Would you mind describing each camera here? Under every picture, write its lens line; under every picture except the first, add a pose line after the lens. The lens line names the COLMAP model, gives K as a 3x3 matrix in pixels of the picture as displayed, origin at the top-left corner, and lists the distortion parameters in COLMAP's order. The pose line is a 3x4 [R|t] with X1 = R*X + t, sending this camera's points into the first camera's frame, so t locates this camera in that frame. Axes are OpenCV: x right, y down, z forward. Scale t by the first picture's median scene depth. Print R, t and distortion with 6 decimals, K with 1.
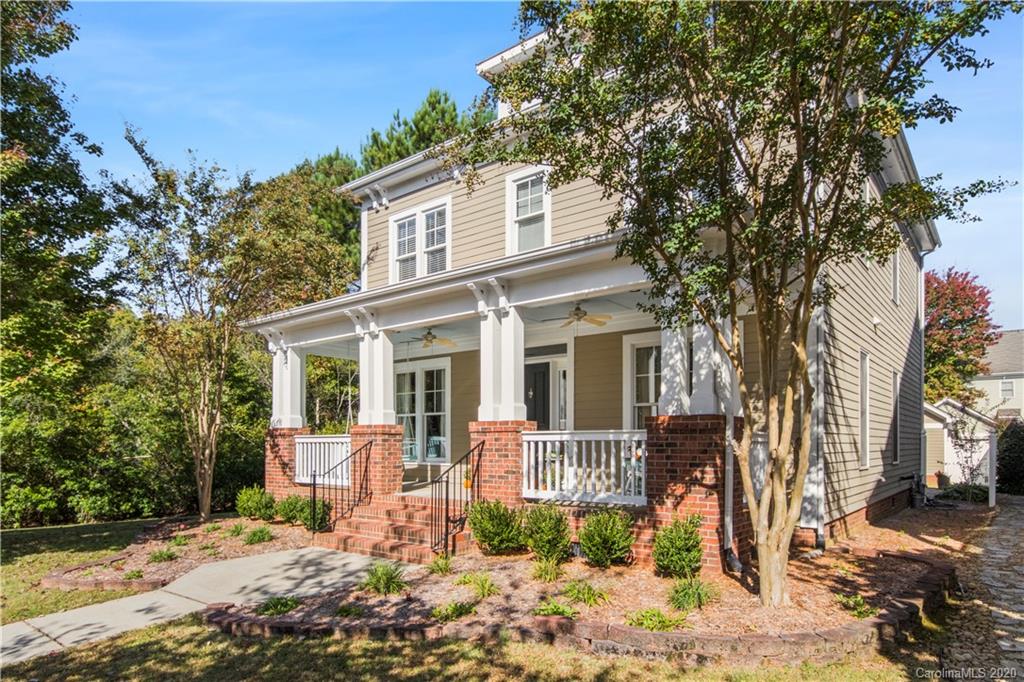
lens RADIAL K [[615.5, 0, 510.9], [0, 615.5, 330.4], [0, 0, 1]] dist [0.005105, 0.000504]
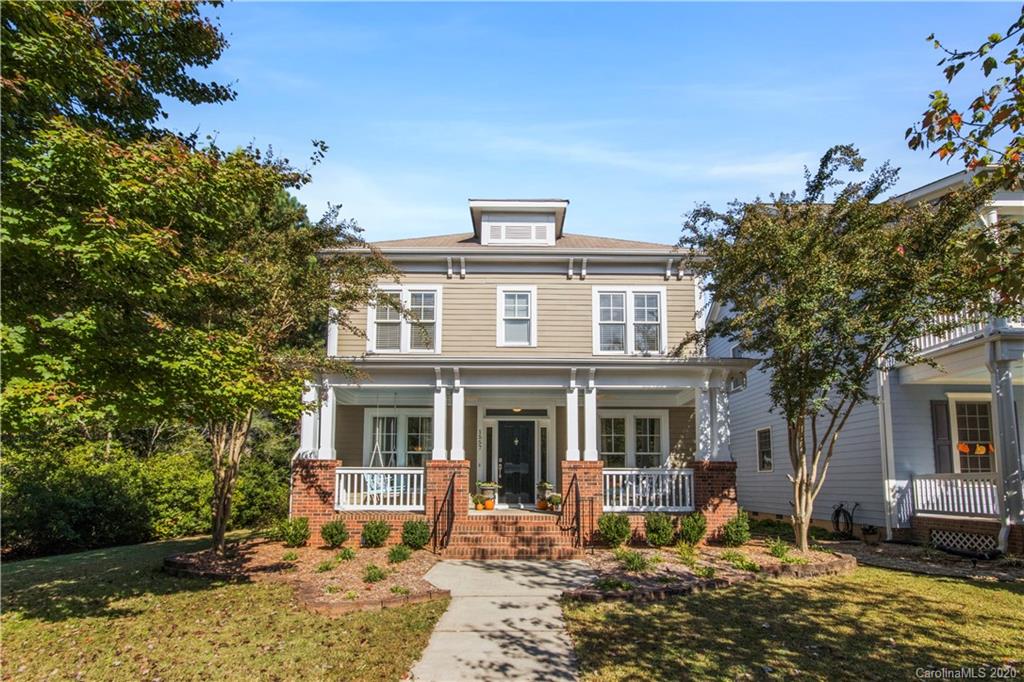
lens RADIAL K [[484.6, 0, 498.1], [0, 484.6, 392.3], [0, 0, 1]] dist [0.002103, 0.000945]
pose [[0.787383, 0.119029, 0.604864, -0.971990], [-0.117957, 0.992143, -0.041689, 0.058390], [-0.605074, -0.038523, 0.795237, 0.203880]]
